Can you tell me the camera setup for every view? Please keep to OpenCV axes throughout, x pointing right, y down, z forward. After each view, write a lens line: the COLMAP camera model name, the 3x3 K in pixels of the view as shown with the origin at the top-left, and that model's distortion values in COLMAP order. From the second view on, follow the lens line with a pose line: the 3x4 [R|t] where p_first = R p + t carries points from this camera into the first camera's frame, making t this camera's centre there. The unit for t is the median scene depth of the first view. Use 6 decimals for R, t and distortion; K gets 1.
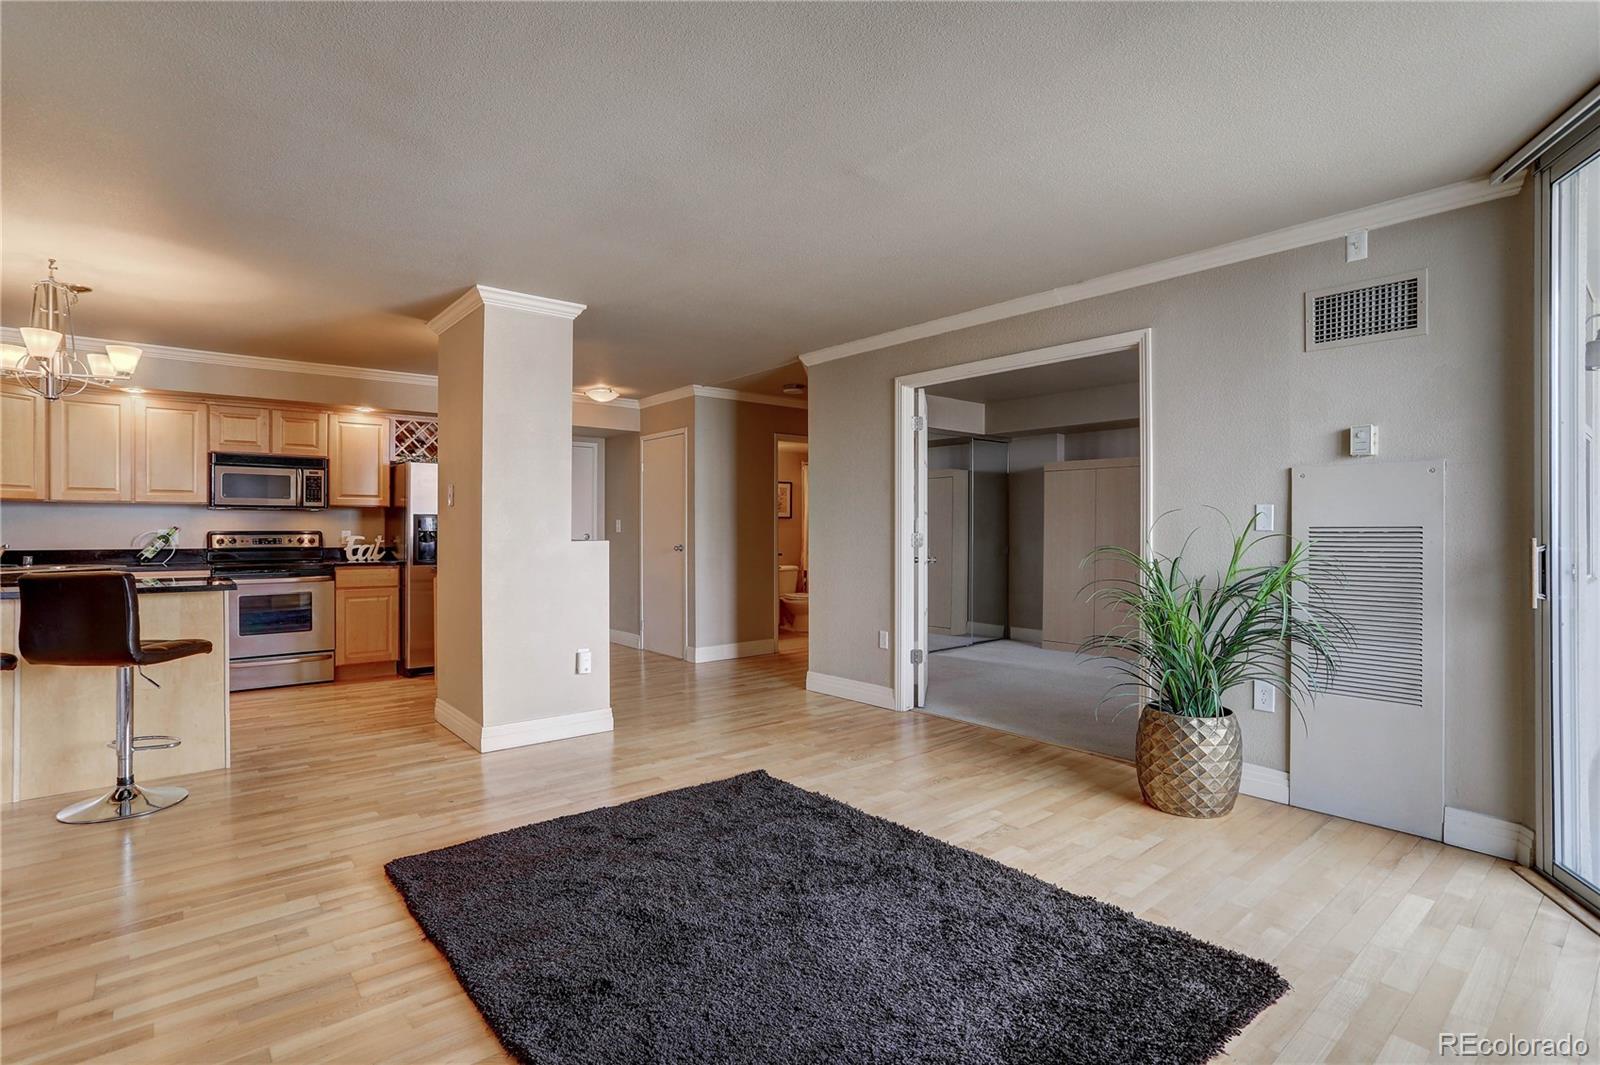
lens RADIAL K [[767.8, 0, 799.3], [0, 767.8, 529.3], [0, 0, 1]] dist [-0.063309, 0.031479]
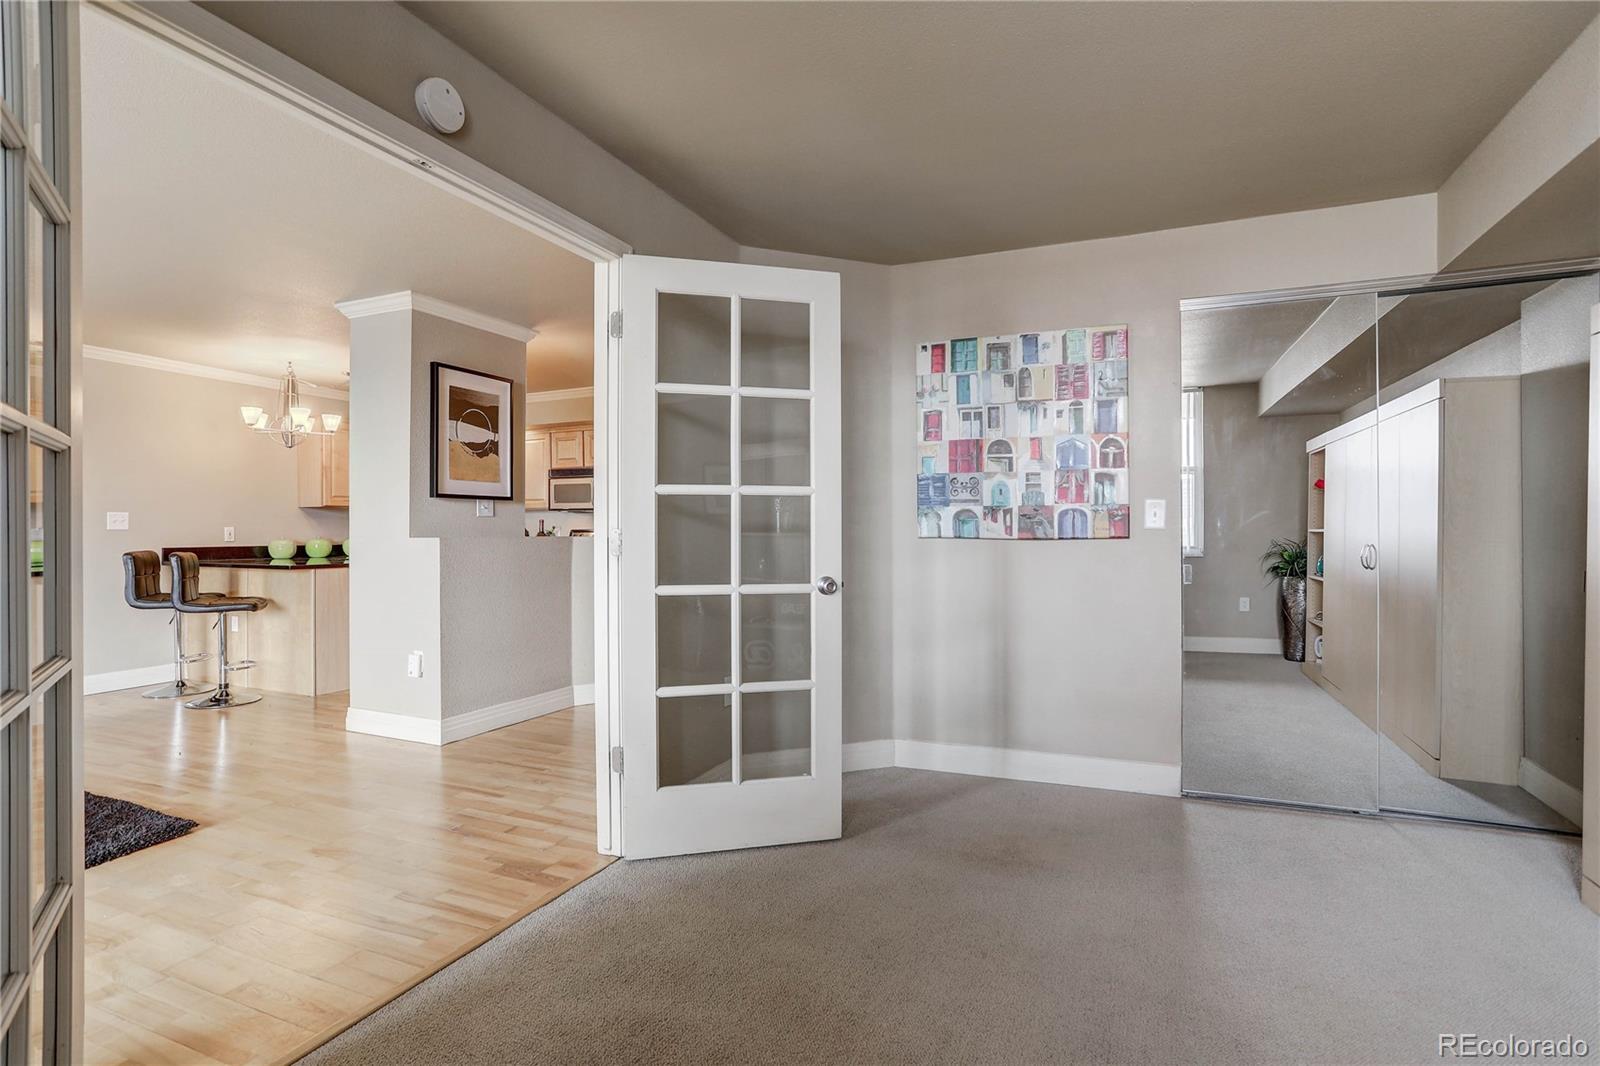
lens RADIAL K [[767.8, 0, 799.3], [0, 767.8, 529.8], [0, 0, 1]] dist [-0.063309, 0.031479]
pose [[0.444881, -0.006836, -0.895564, 0.548817], [0.001028, 0.999974, -0.007122, 0.012023], [0.895589, 0.002248, 0.444876, 0.734757]]
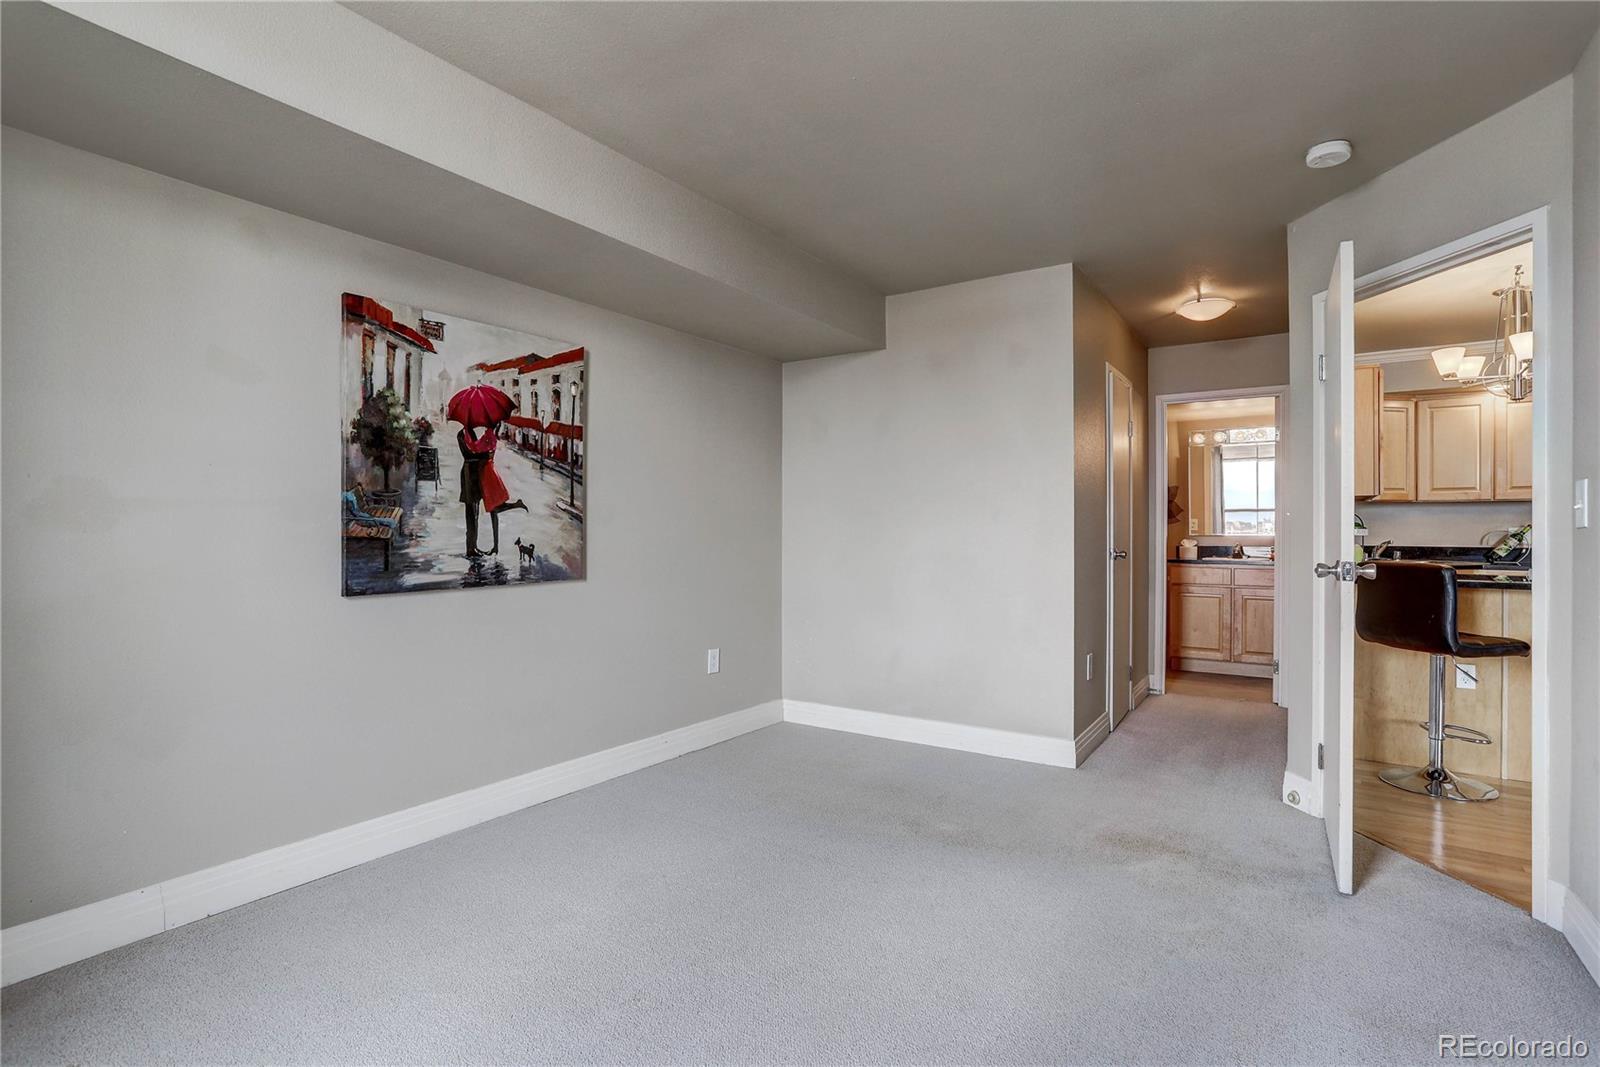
lens RADIAL K [[767.8, 0, 799.3], [0, 767.8, 530.3], [0, 0, 1]] dist [-0.063309, 0.031479]
pose [[0.260974, 0.001040, -0.965345, -0.150891], [-0.005001, 0.999987, -0.000274, 0.008159], [0.965333, 0.004900, 0.260976, -0.141761]]
